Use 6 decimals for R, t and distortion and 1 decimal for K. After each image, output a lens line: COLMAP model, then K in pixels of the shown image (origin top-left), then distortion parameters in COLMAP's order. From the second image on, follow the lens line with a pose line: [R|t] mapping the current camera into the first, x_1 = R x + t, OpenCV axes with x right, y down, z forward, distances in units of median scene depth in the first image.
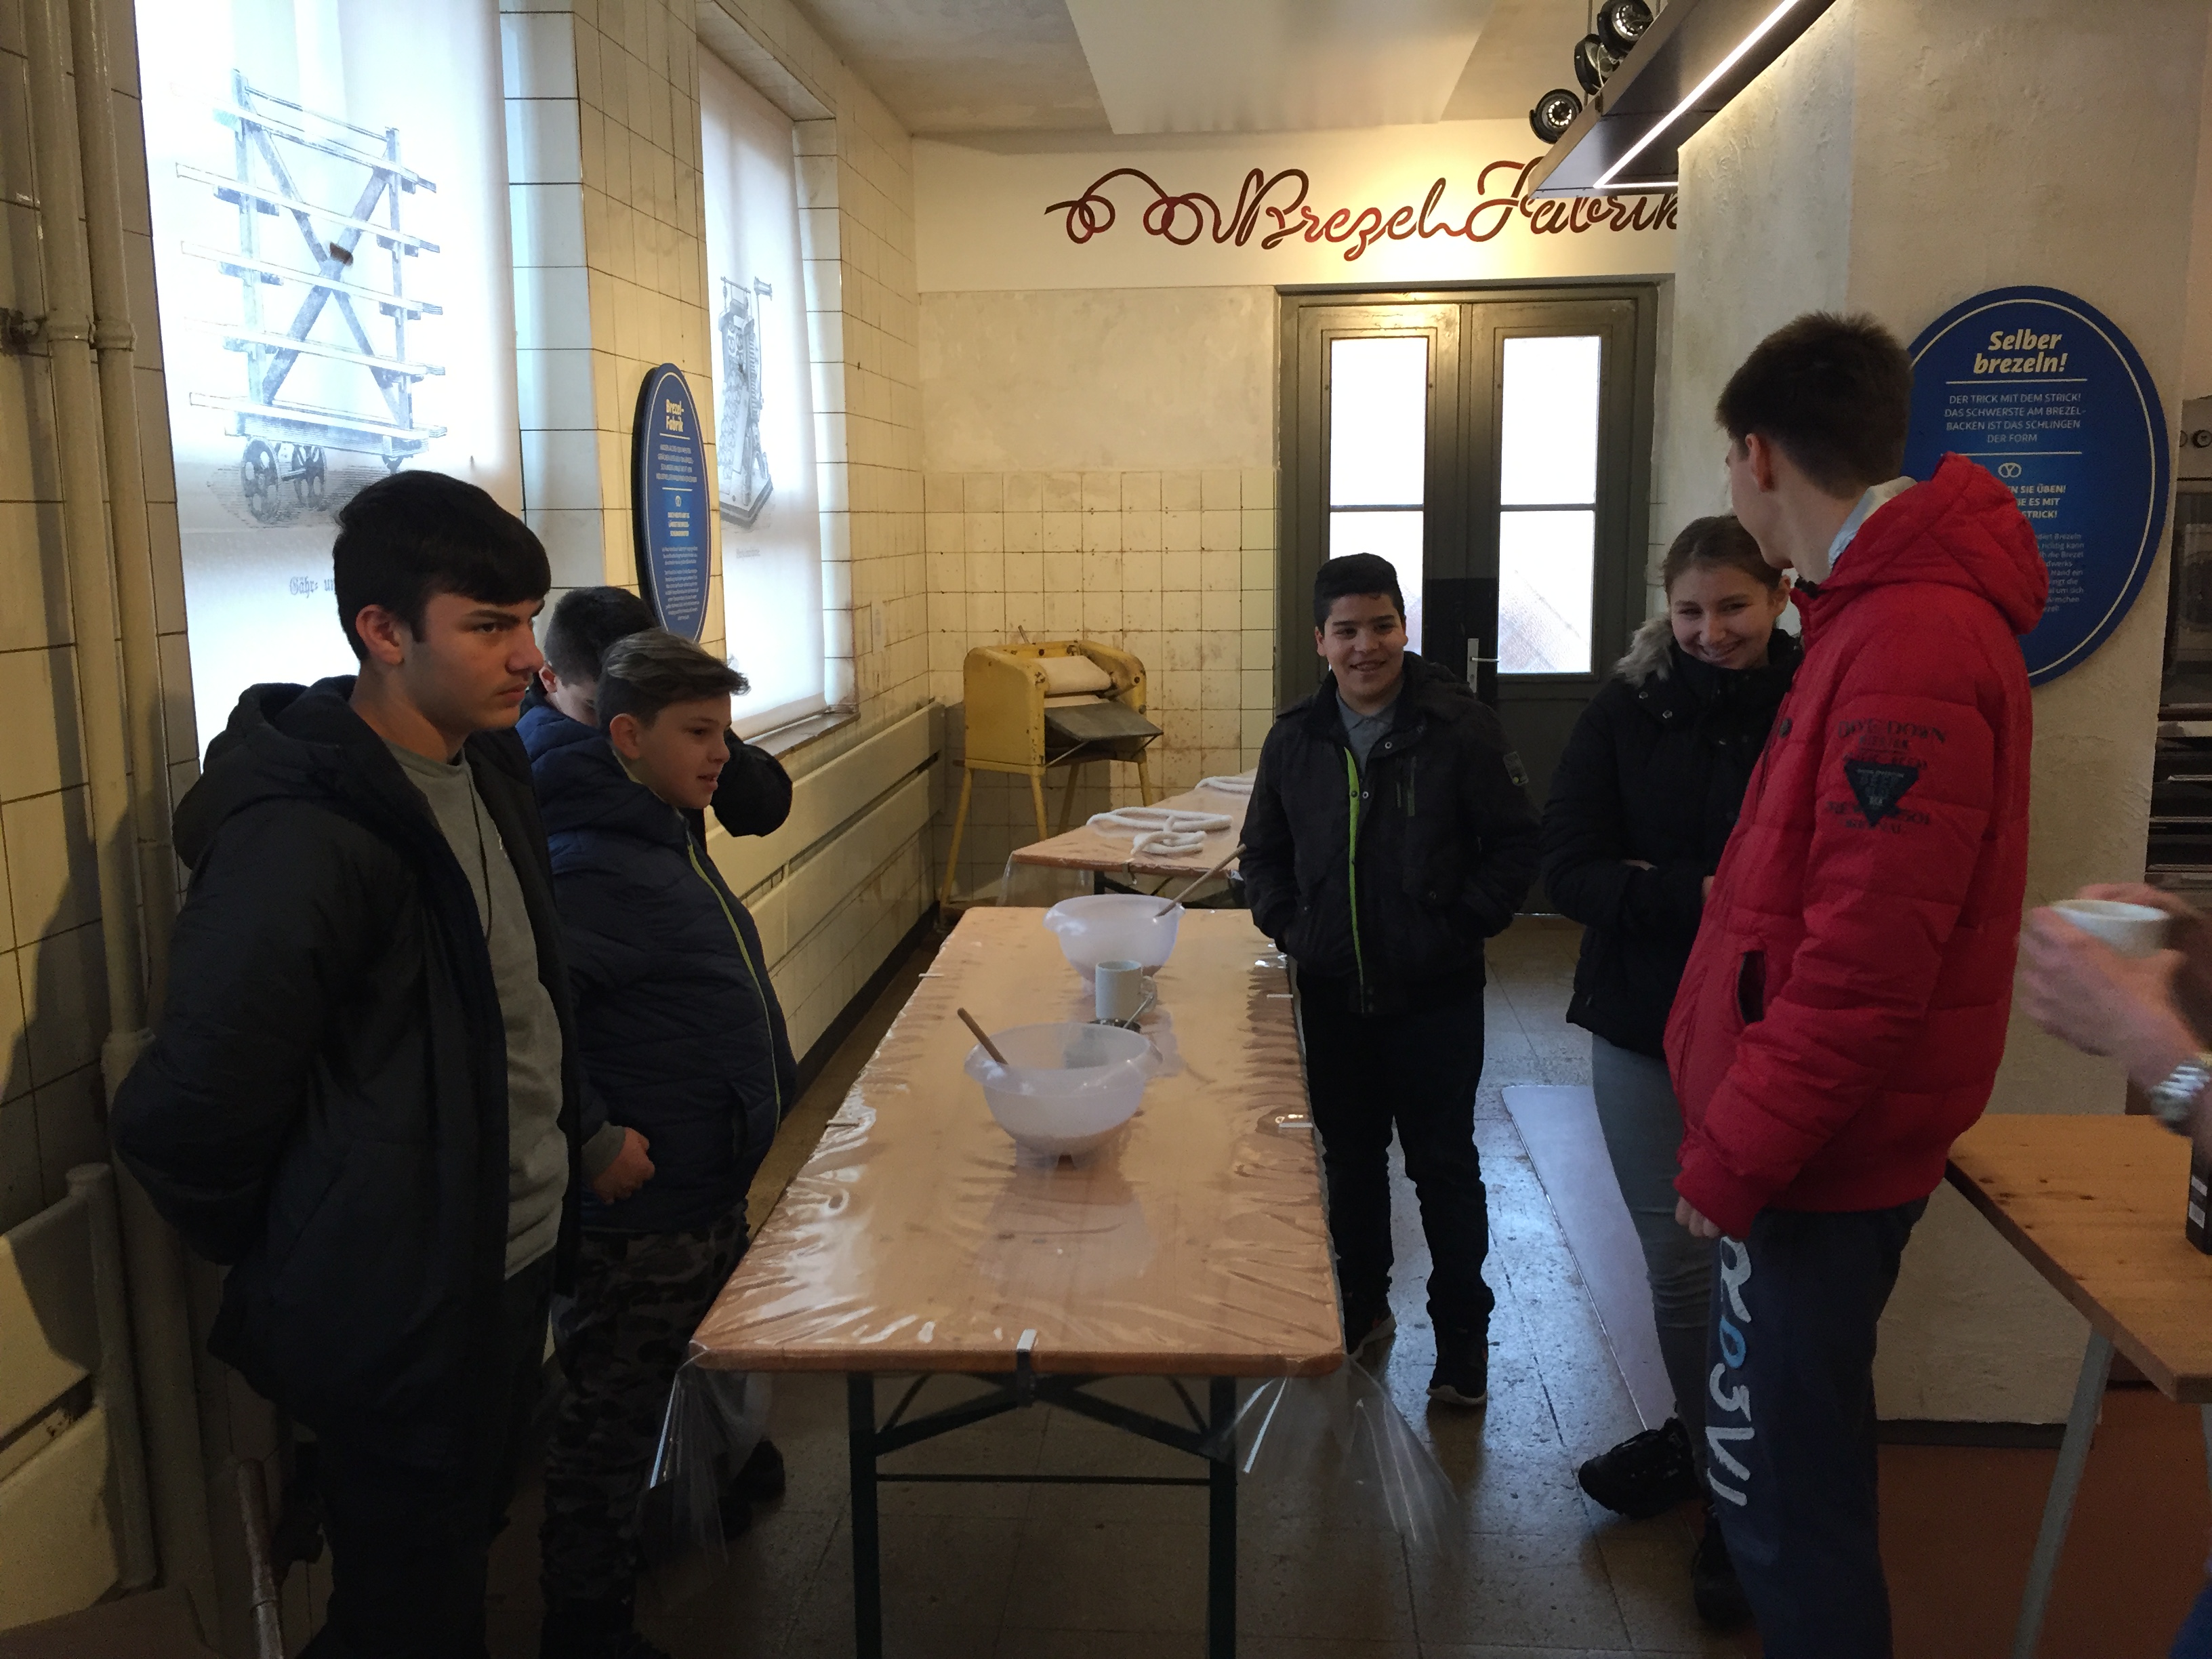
lens RADIAL K [[1899.5, 0, 1092.7], [0, 1899.5, 811.8], [0, 0, 1]] dist [0.072614, -0.107454]
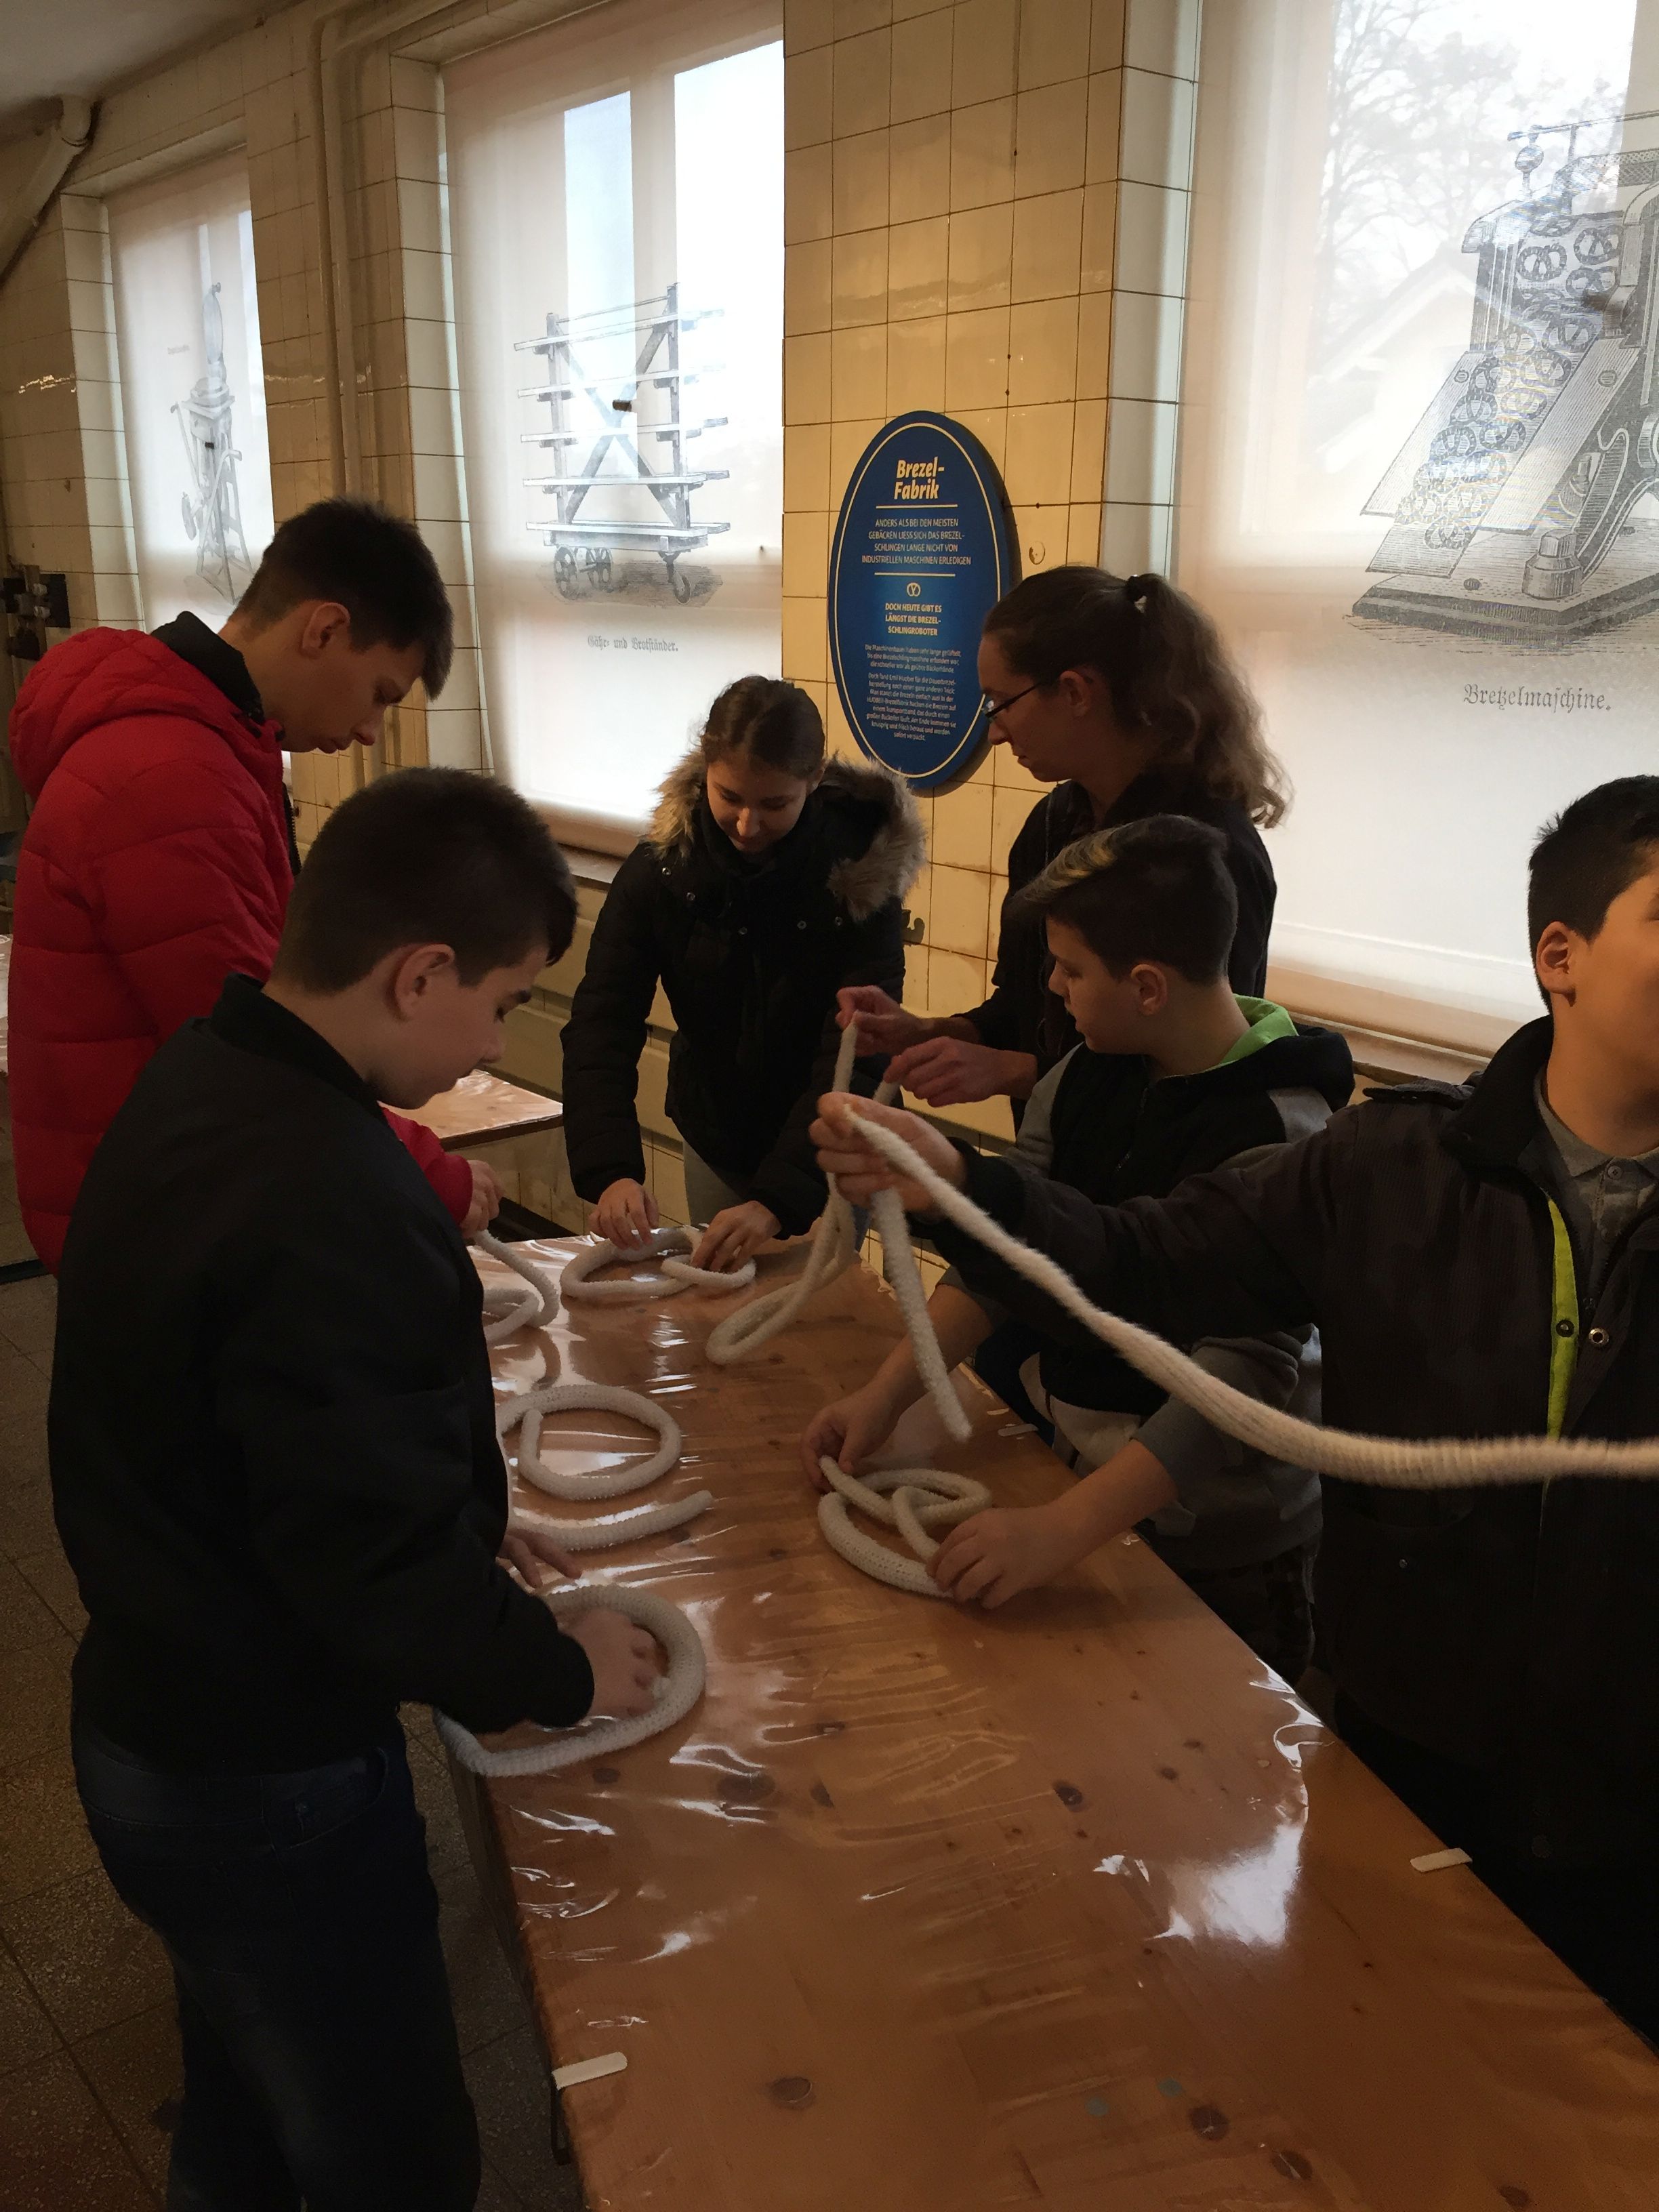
lens RADIAL K [[1899.5, 0, 827.2], [0, 1899.5, 1113.4], [0, 0, 1]] dist [0.072614, -0.107454]
pose [[-0.720278, 0.189348, -0.667343, 0.244852], [-0.112104, 0.917607, 0.381353, -0.166005], [0.684567, 0.349492, -0.639705, 0.989213]]
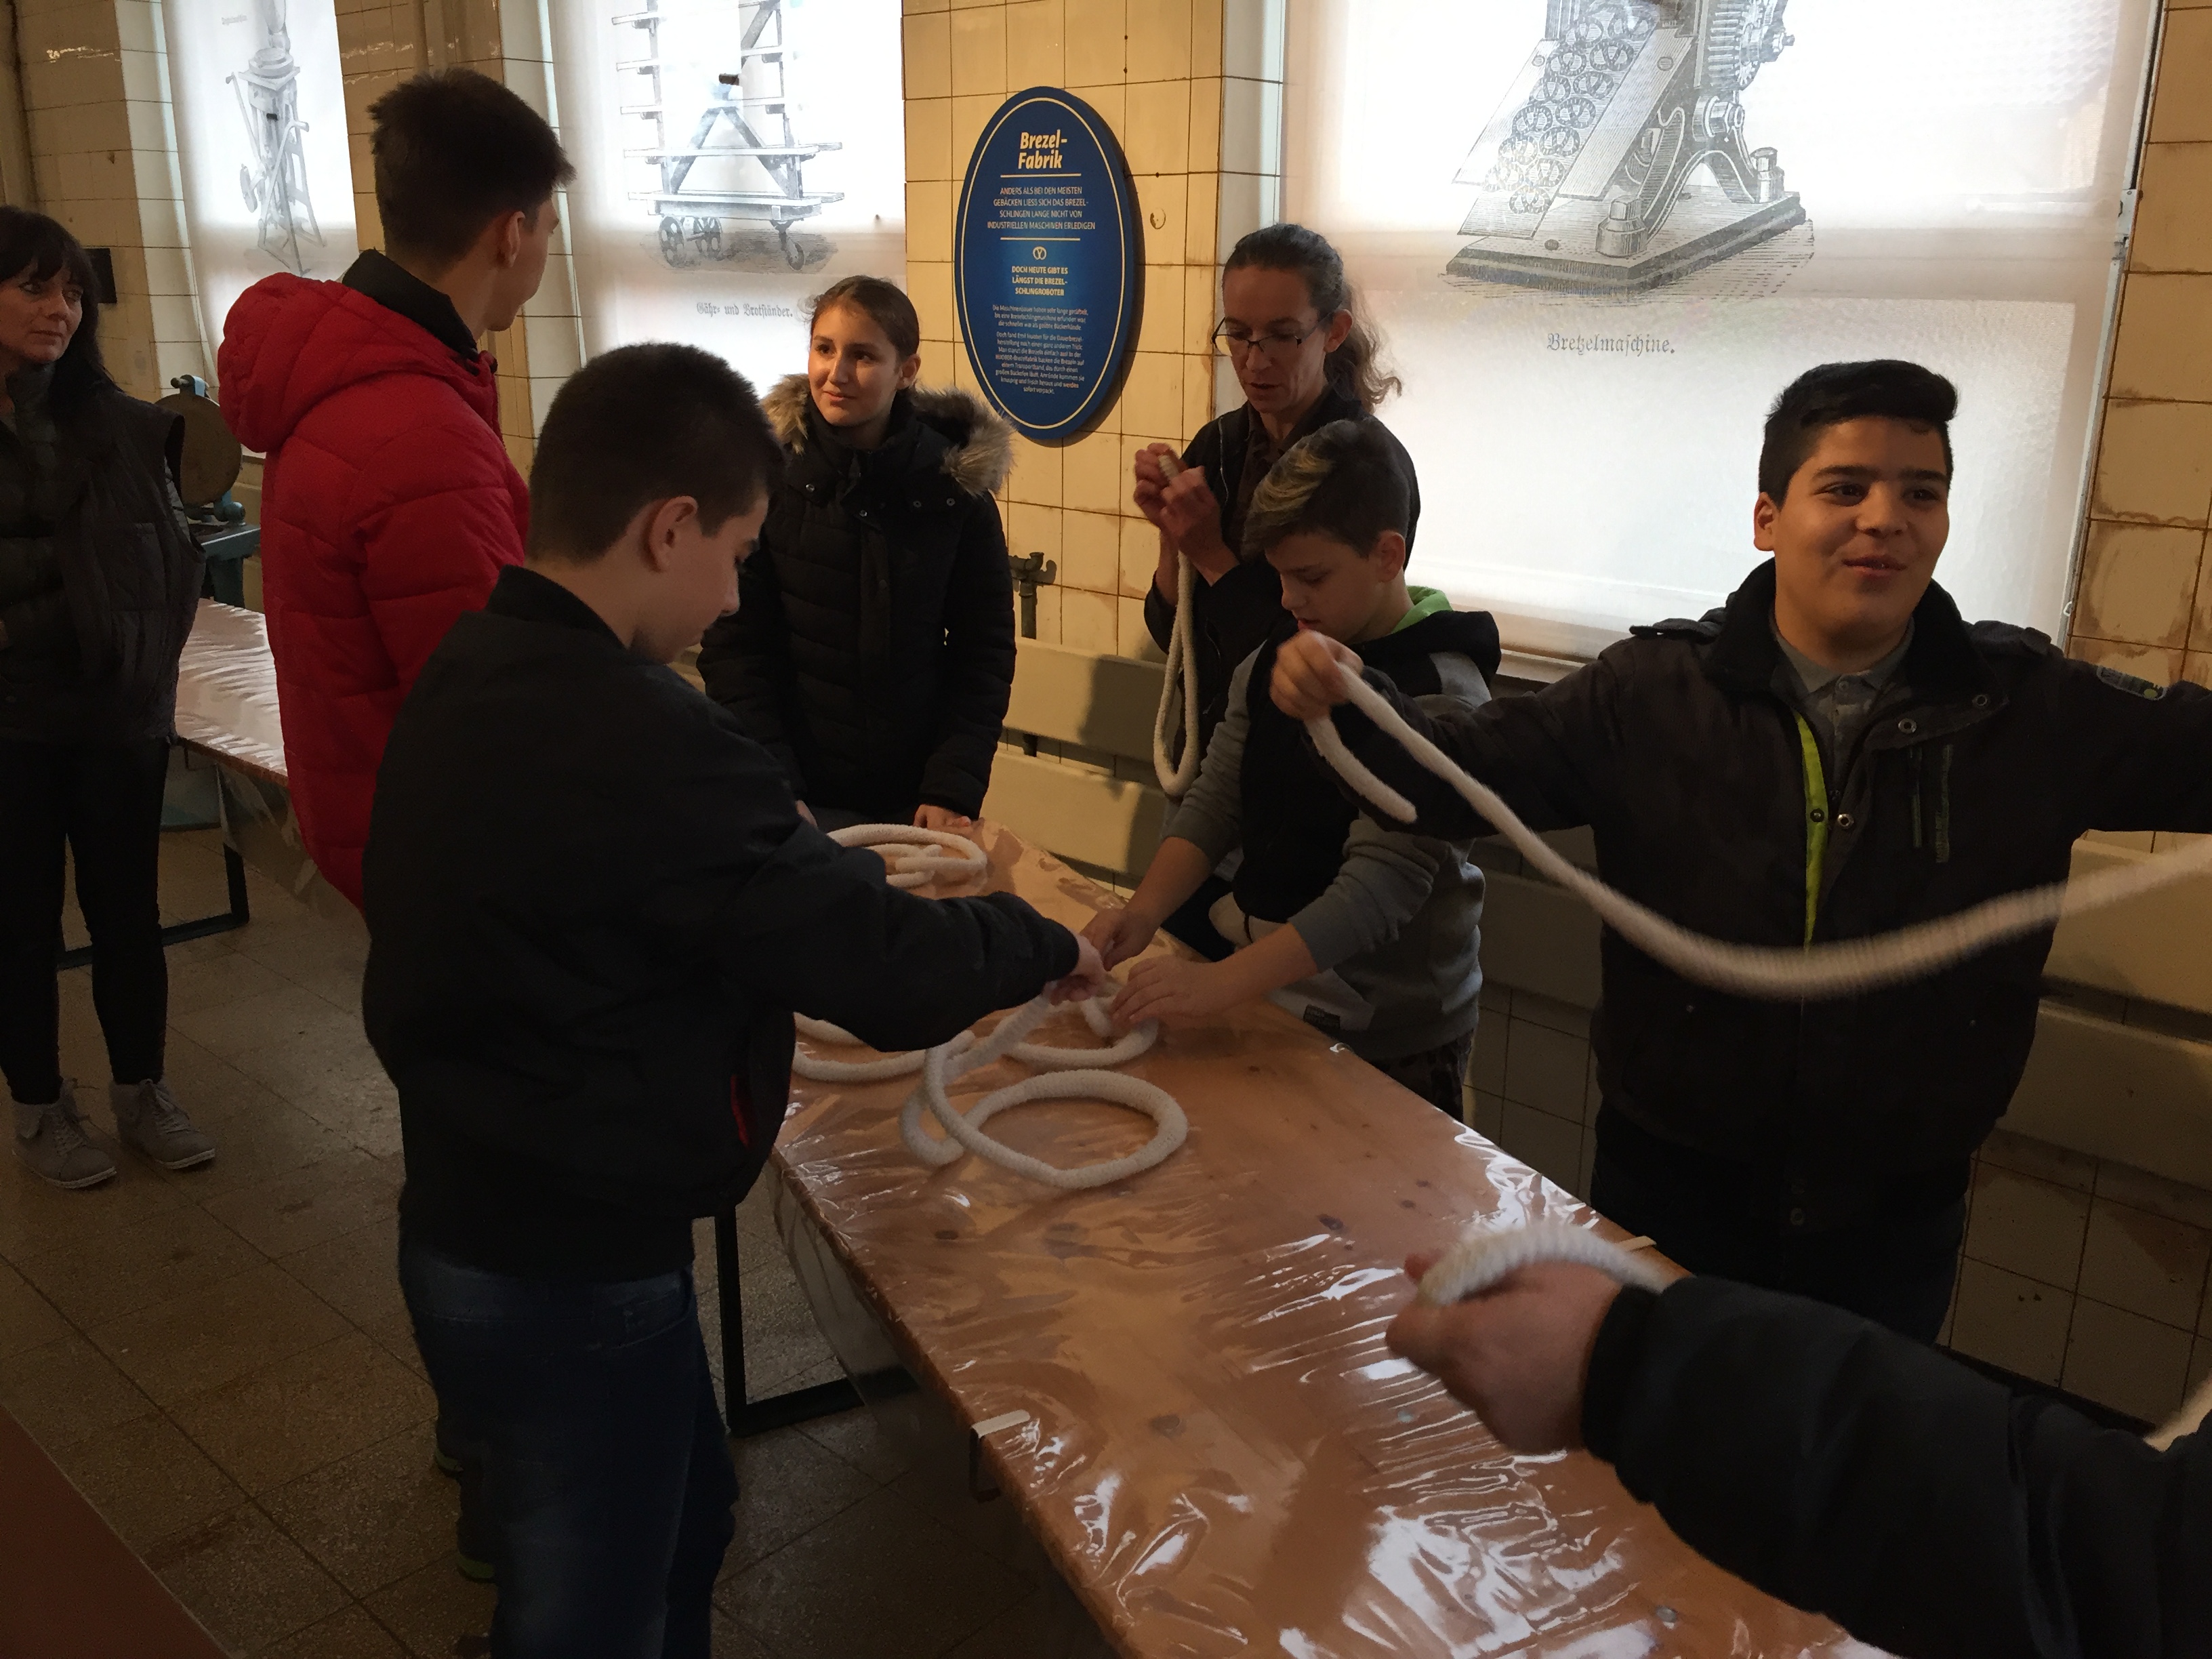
lens RADIAL K [[1899.5, 0, 1108.0], [0, 1899.5, 827.9], [0, 0, 1]] dist [0.072614, -0.107454]
pose [[-0.616352, 0.221405, -0.755705, 0.301857], [-0.129760, 0.917987, 0.374782, -0.159402], [0.776706, 0.329058, -0.537074, 0.995416]]
